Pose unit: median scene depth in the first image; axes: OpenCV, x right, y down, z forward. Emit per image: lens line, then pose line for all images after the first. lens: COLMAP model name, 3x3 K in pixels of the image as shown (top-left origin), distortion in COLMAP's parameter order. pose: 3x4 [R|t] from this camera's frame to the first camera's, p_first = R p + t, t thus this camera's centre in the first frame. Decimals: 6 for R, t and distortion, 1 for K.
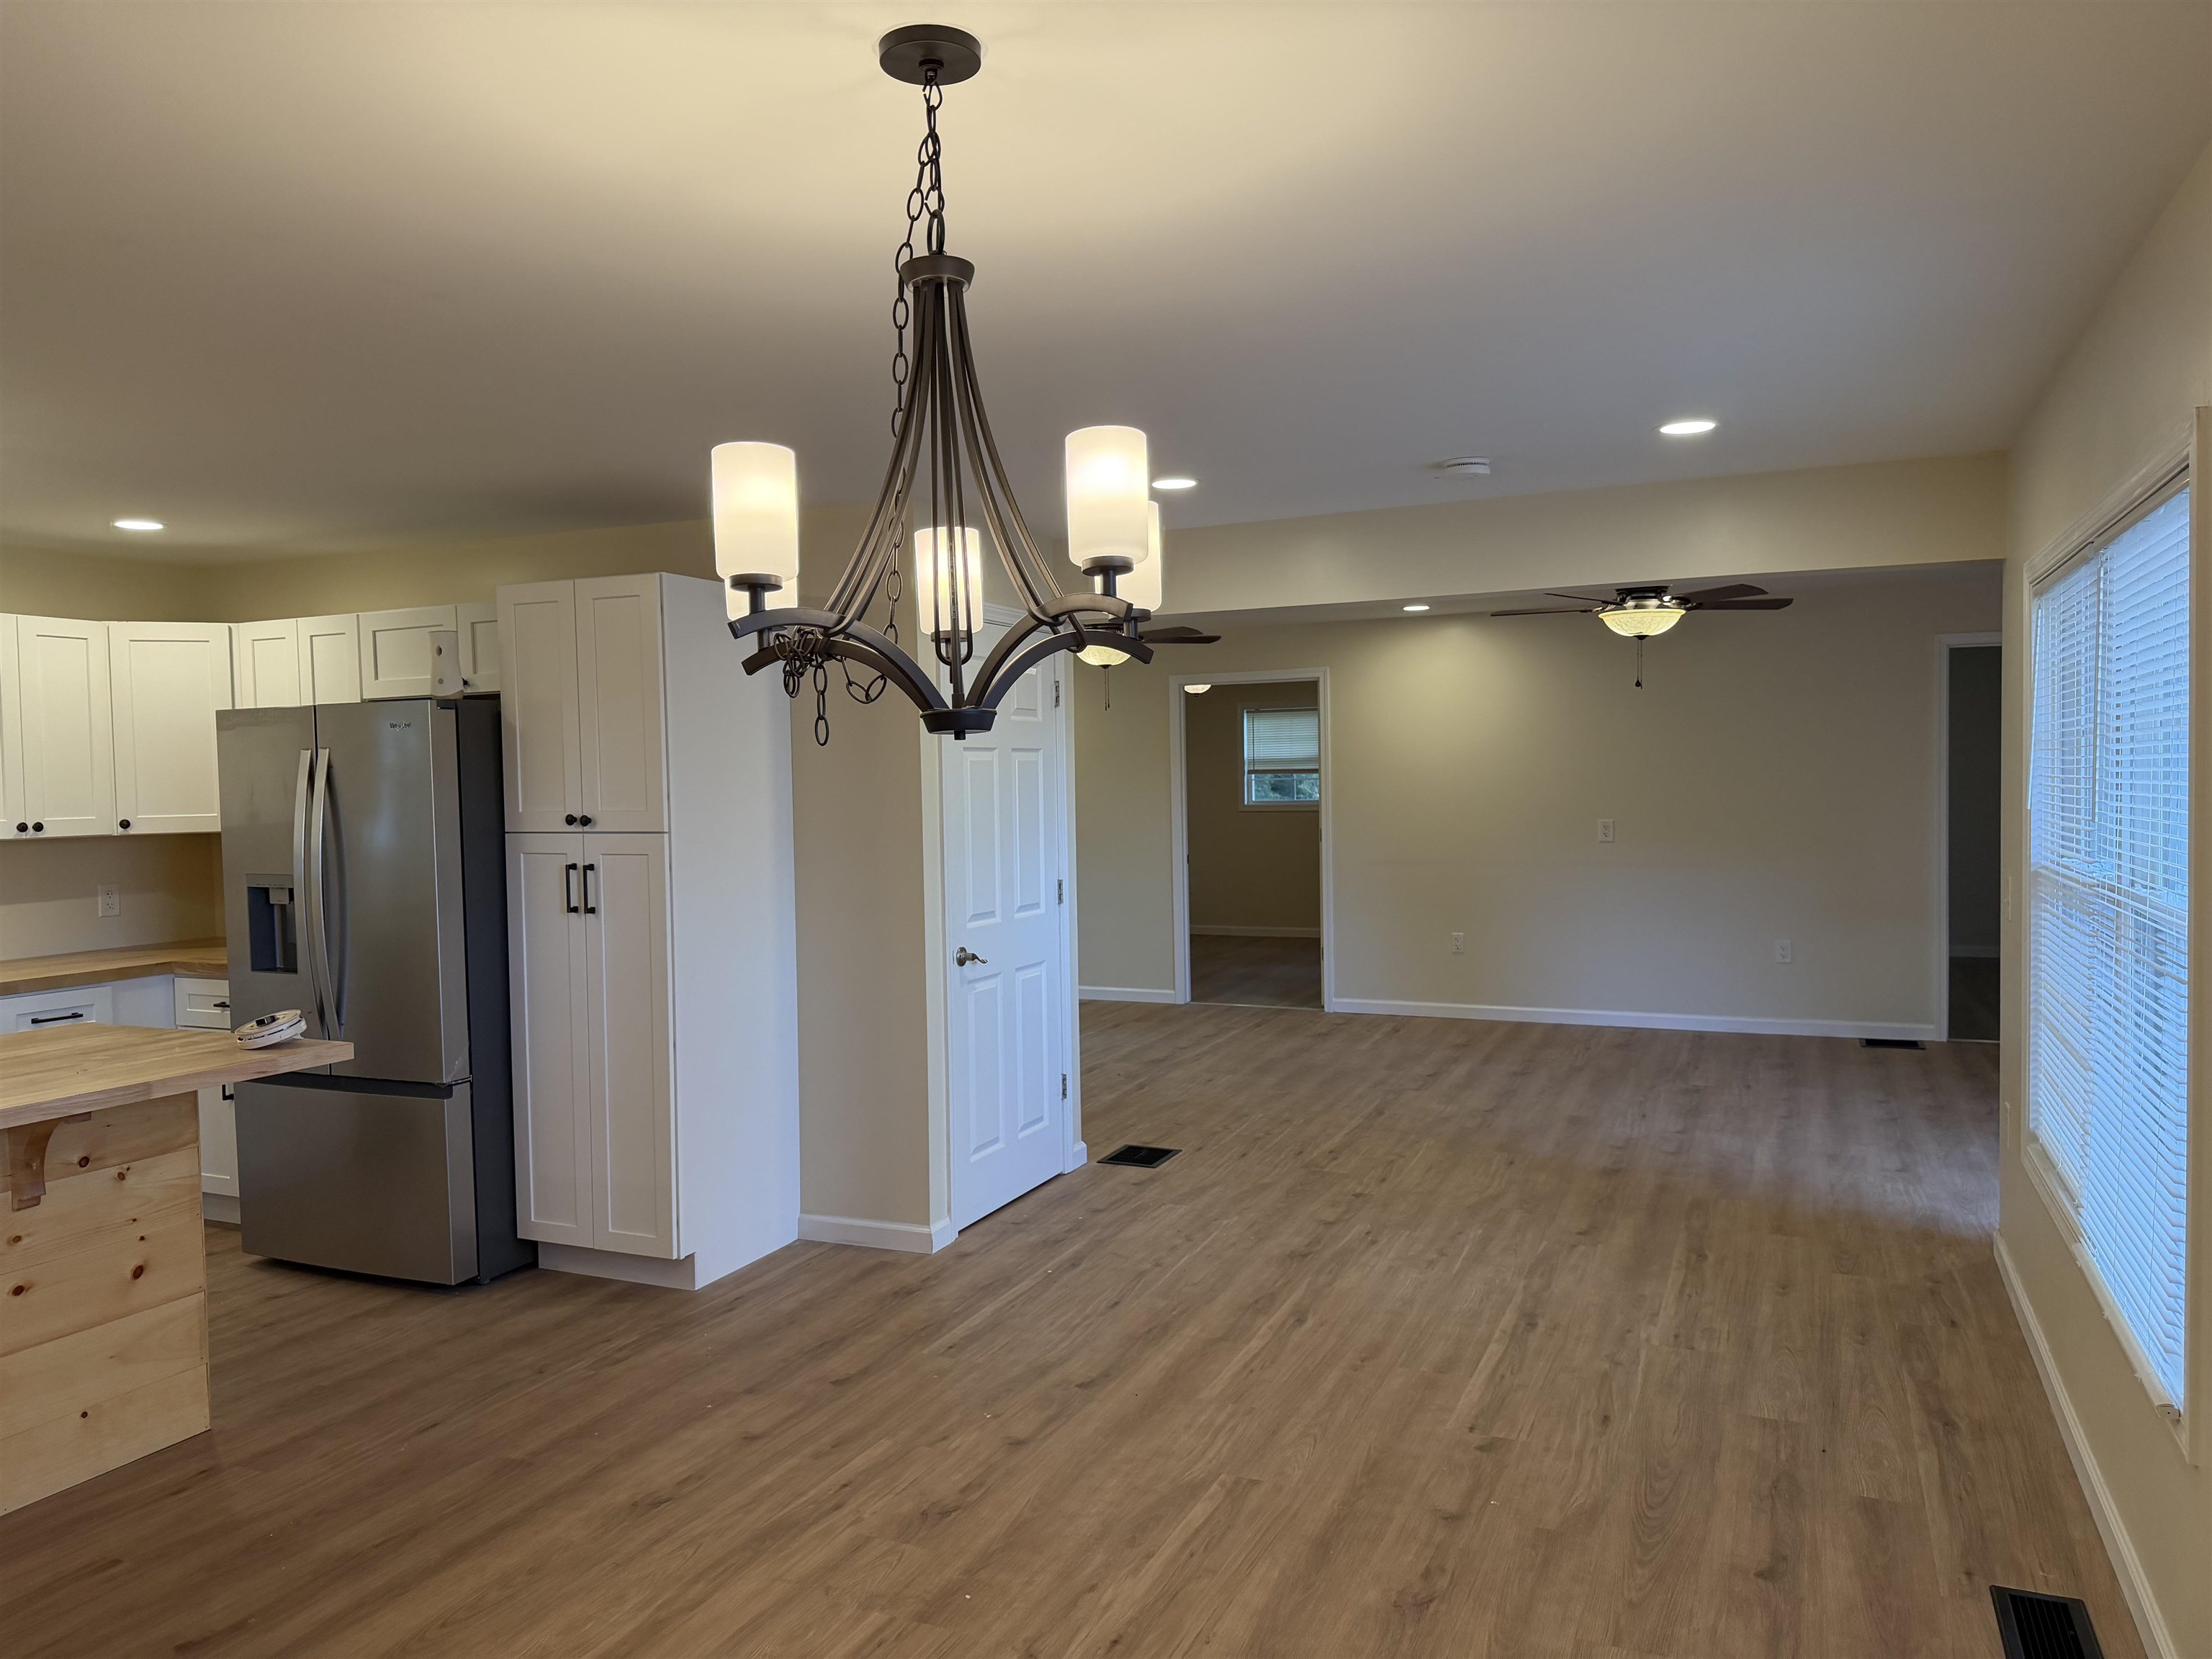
lens RADIAL K [[1541.2, 0, 1092.2], [0, 1541.2, 835.3], [0, 0, 1]] dist [0.031895, -0.053096]
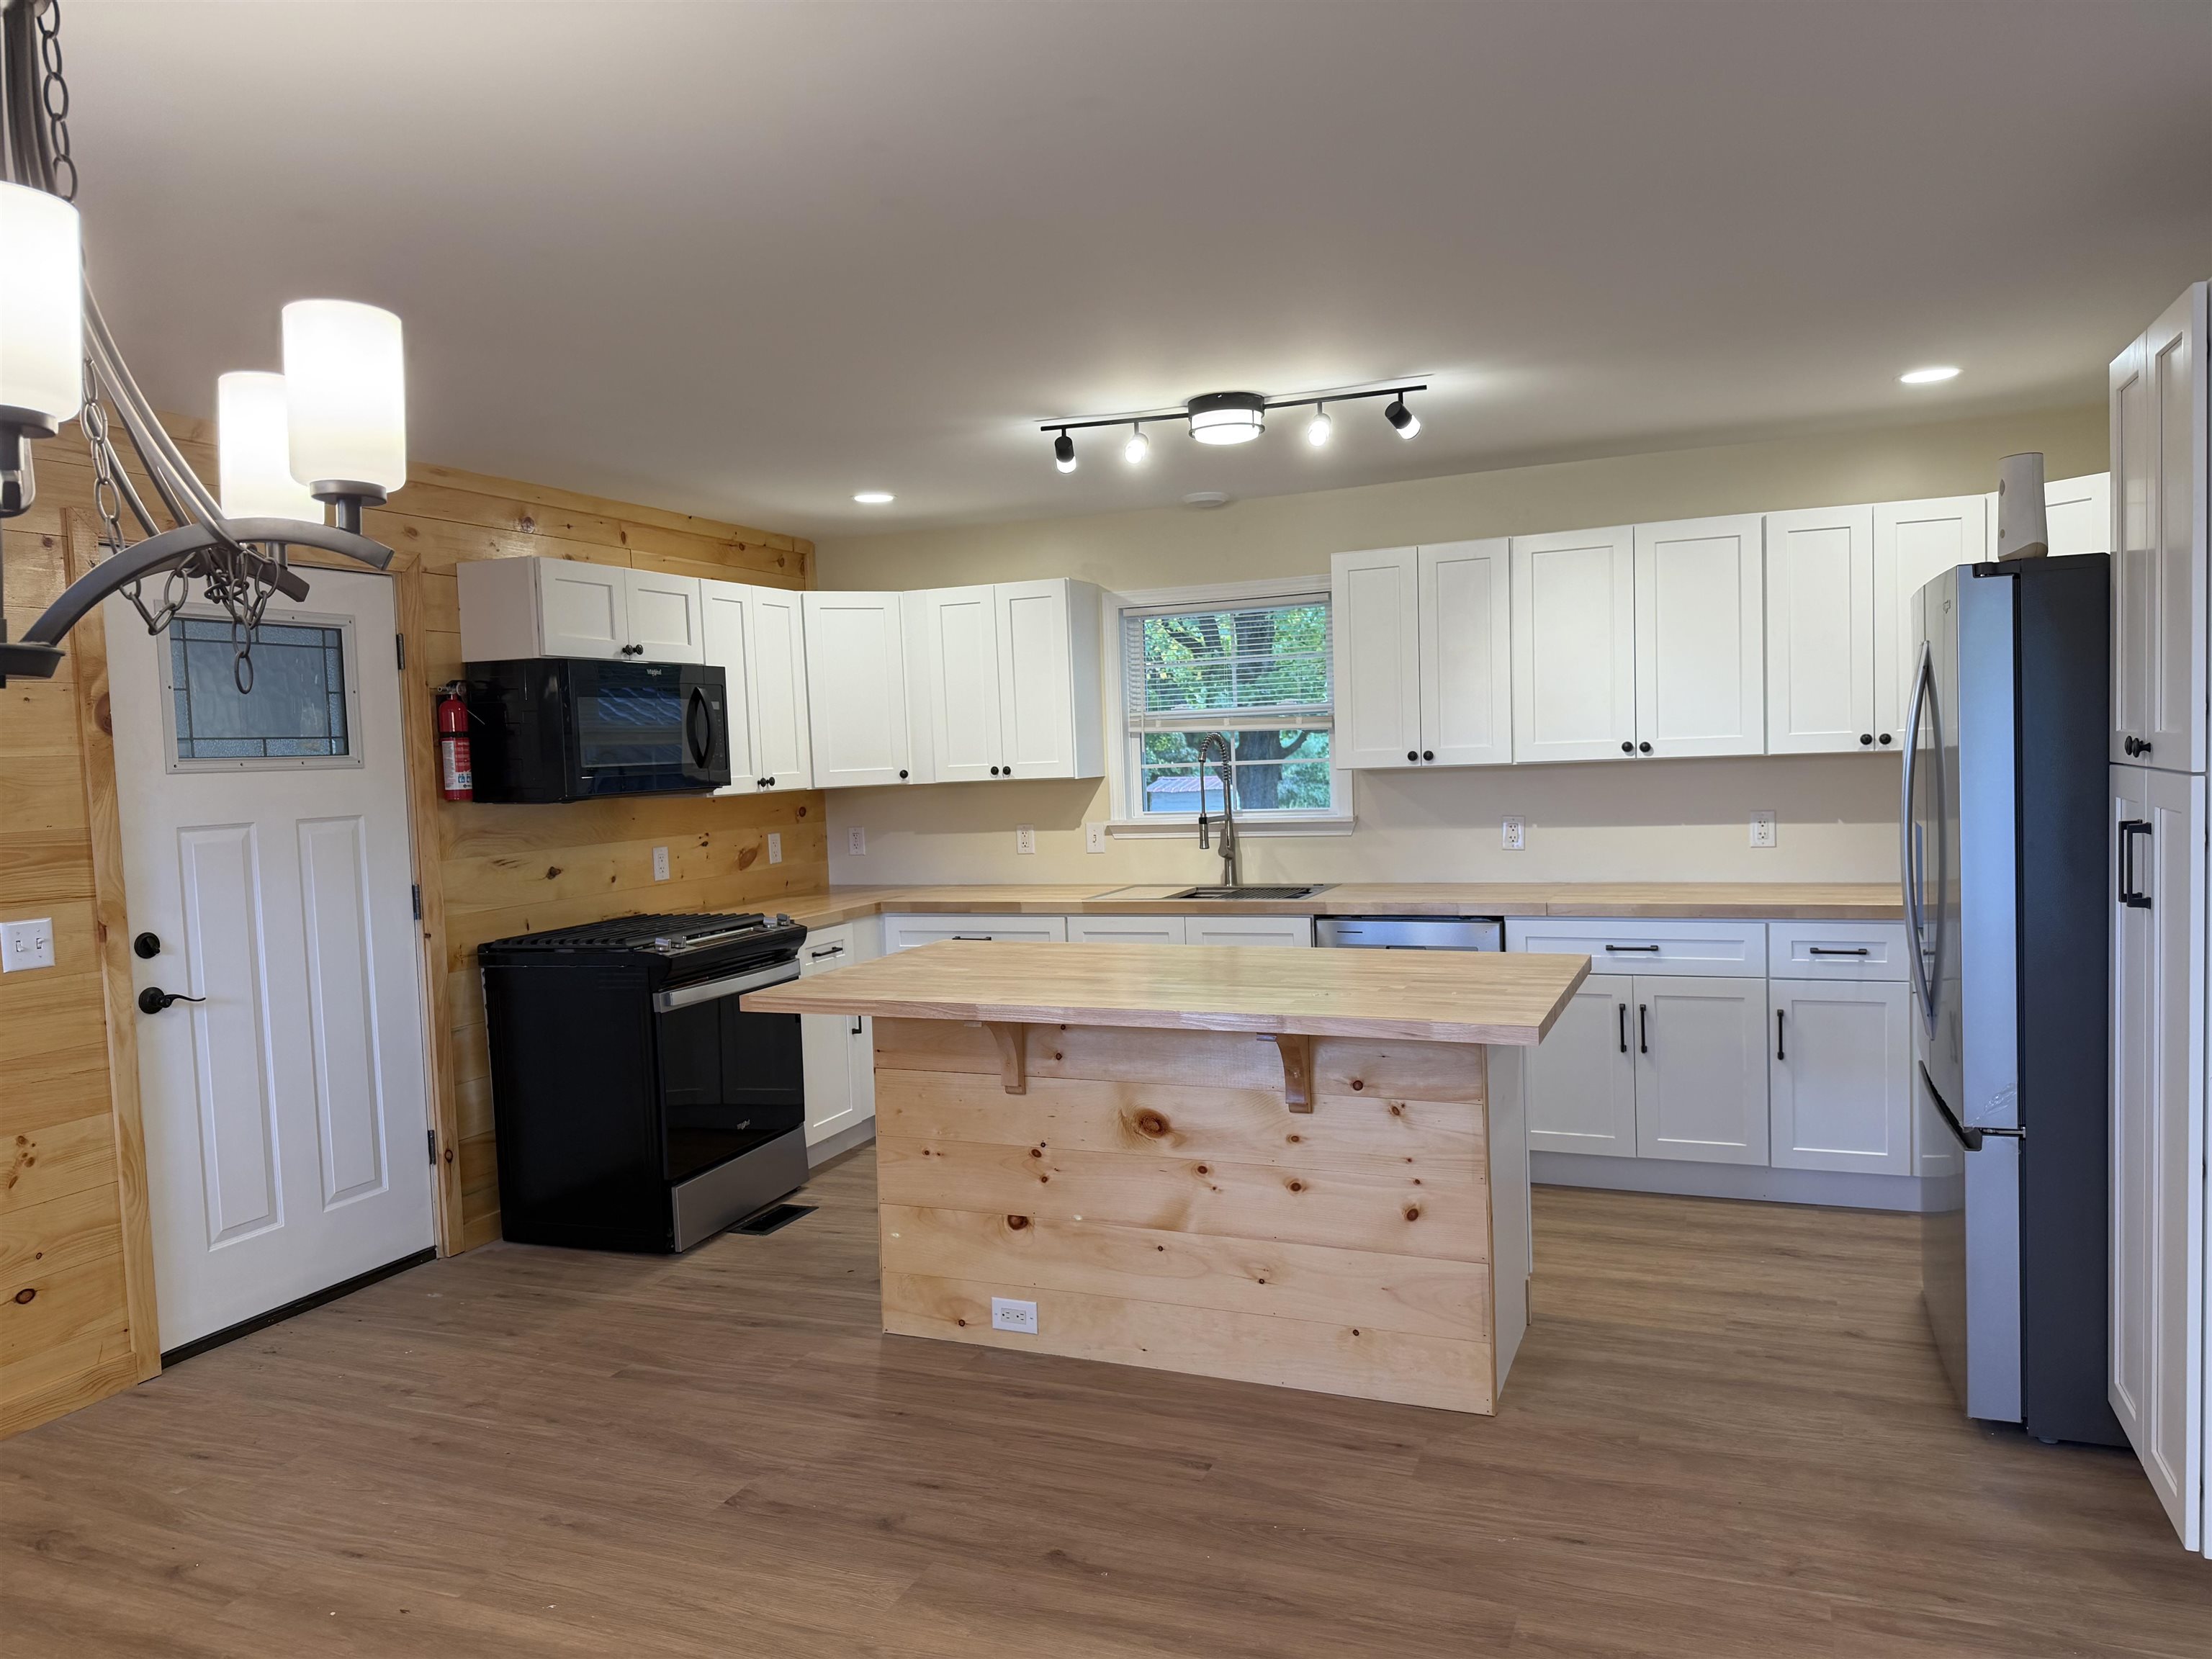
lens RADIAL K [[1555.2, 0, 1112.3], [0, 1555.2, 845.1], [0, 0, 1]] dist [0.117806, -0.194545]
pose [[0.040005, 0.081733, -0.995851, 0.265814], [-0.002679, 0.996654, 0.081691, -0.021316], [0.999196, -0.000600, 0.040090, 0.618087]]
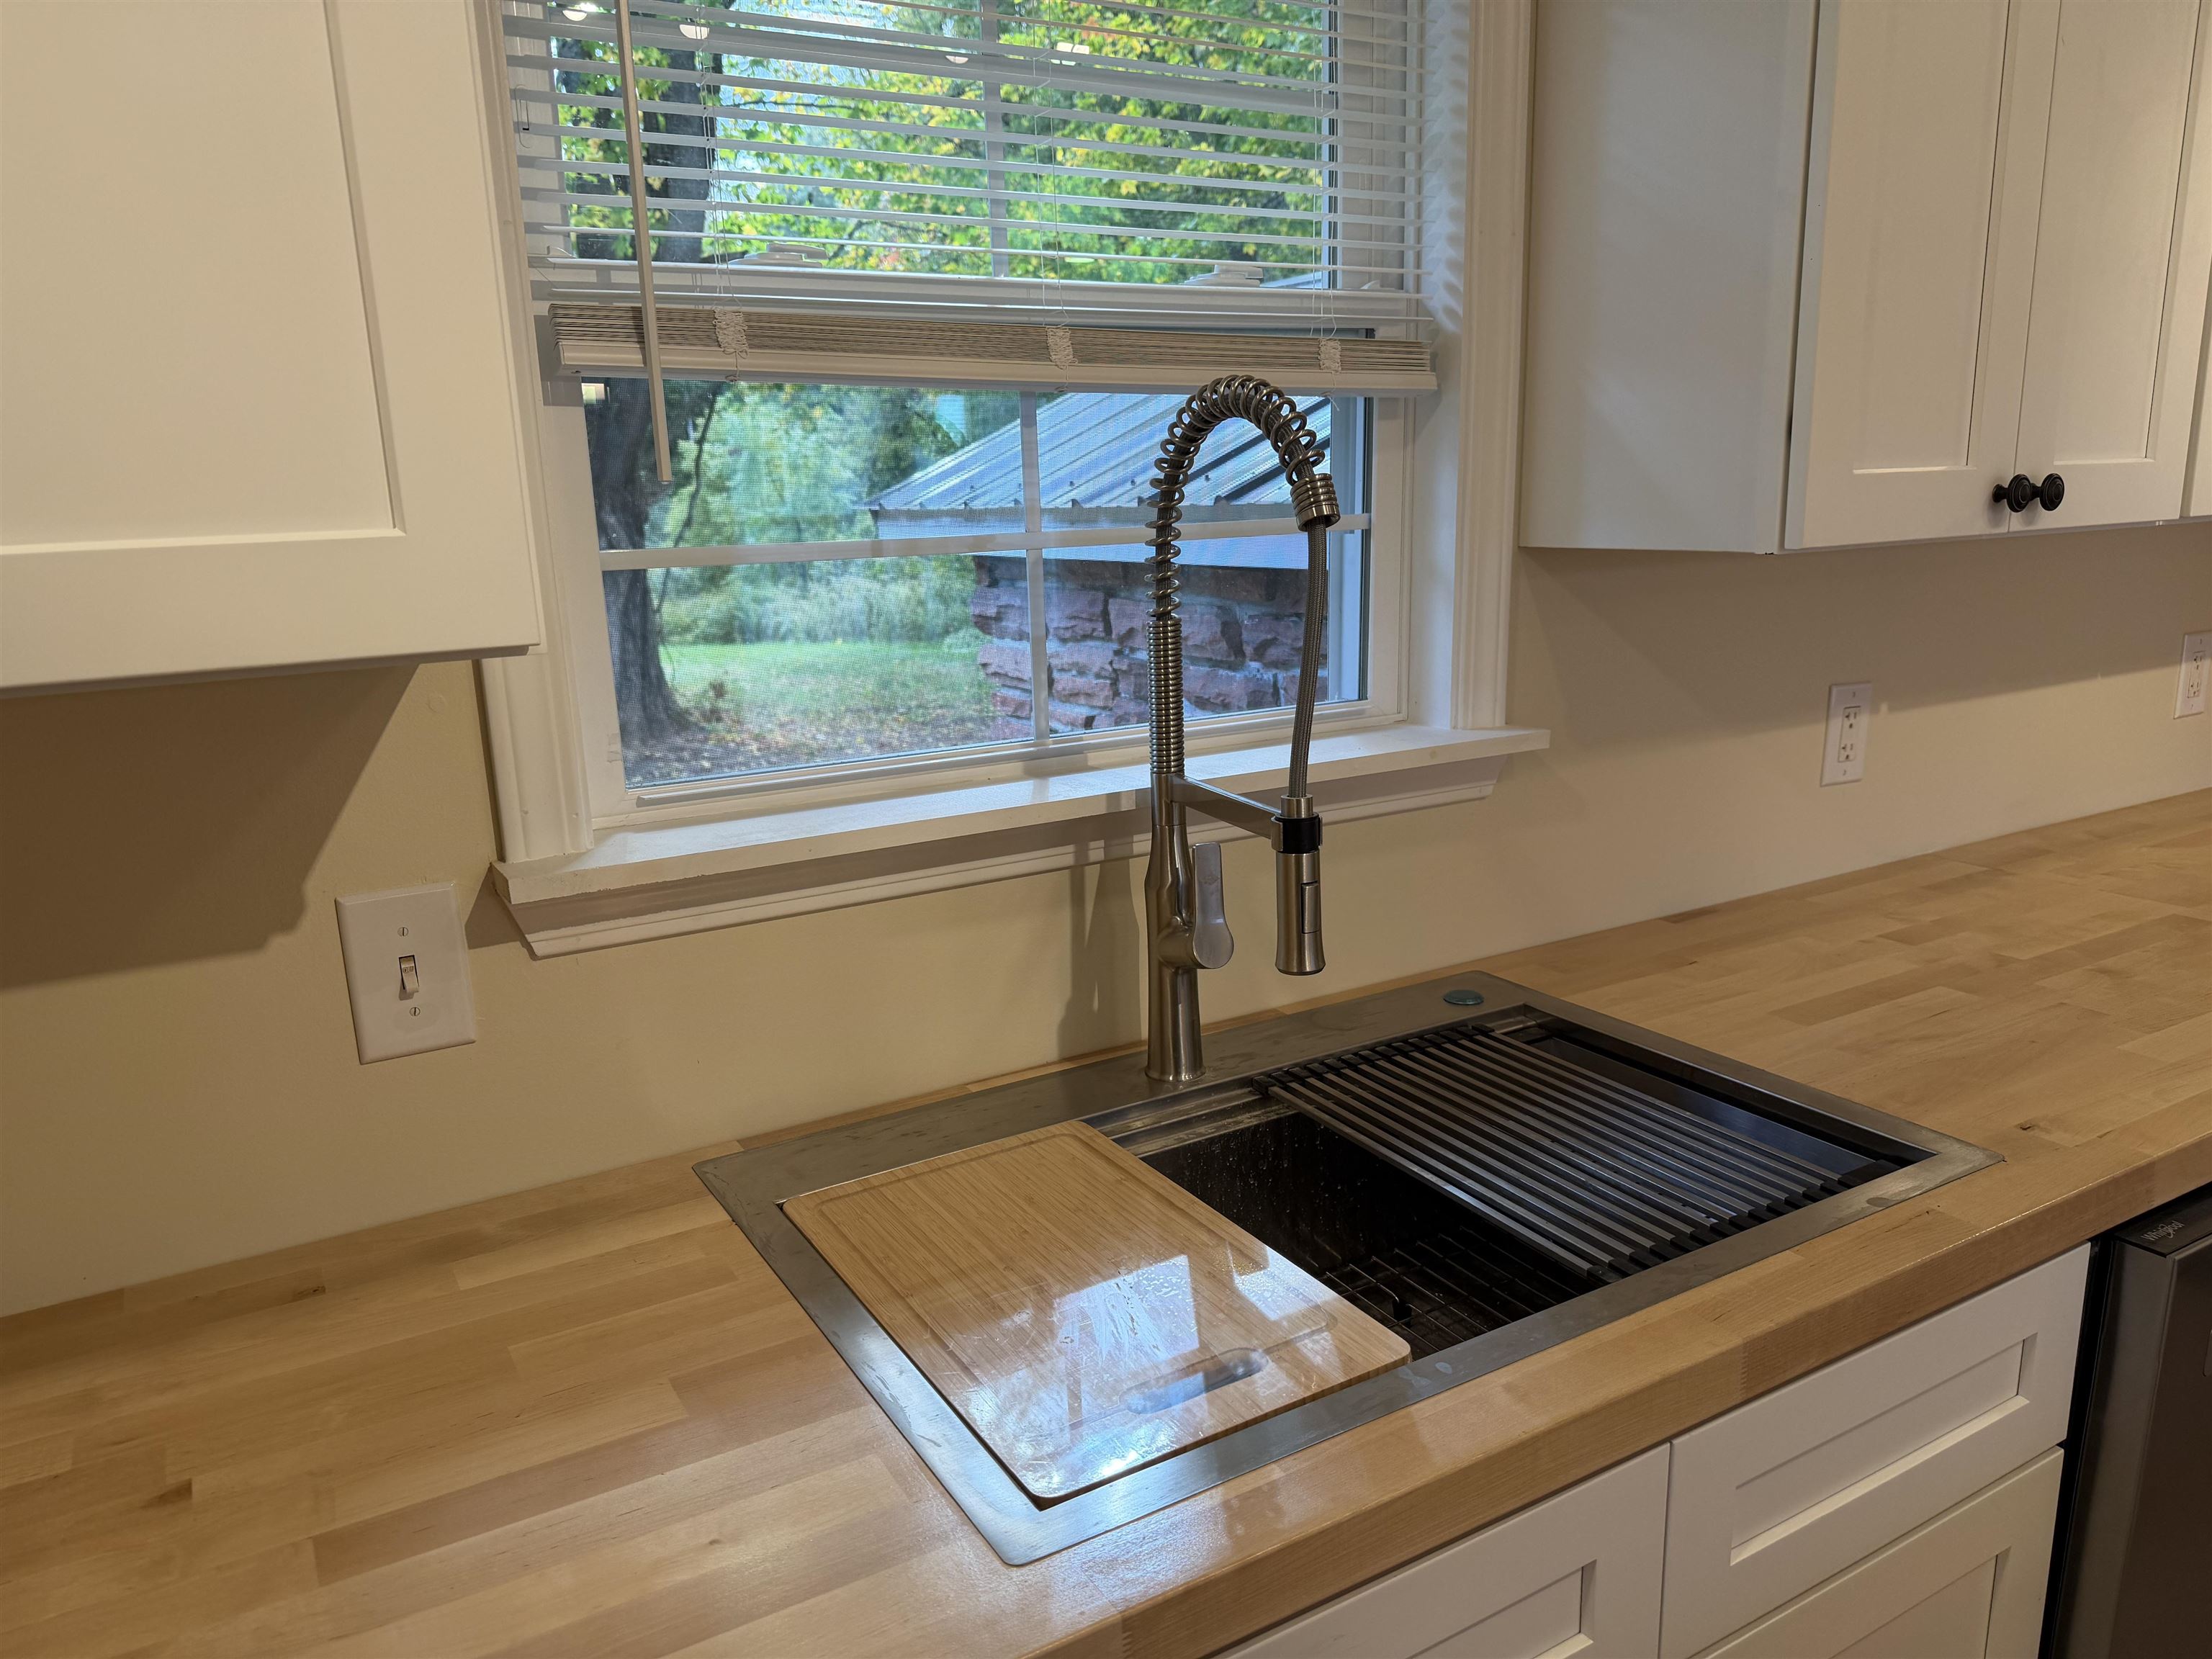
lens RADIAL K [[1558.8, 0, 1119.0], [0, 1558.8, 873.0], [0, 0, 1]] dist [0.126071, -0.198757]
pose [[0.816067, 0.133950, -0.562221, -0.905103], [-0.006912, 0.974964, 0.222253, 0.013262], [0.577917, -0.177488, 0.796562, 0.522051]]
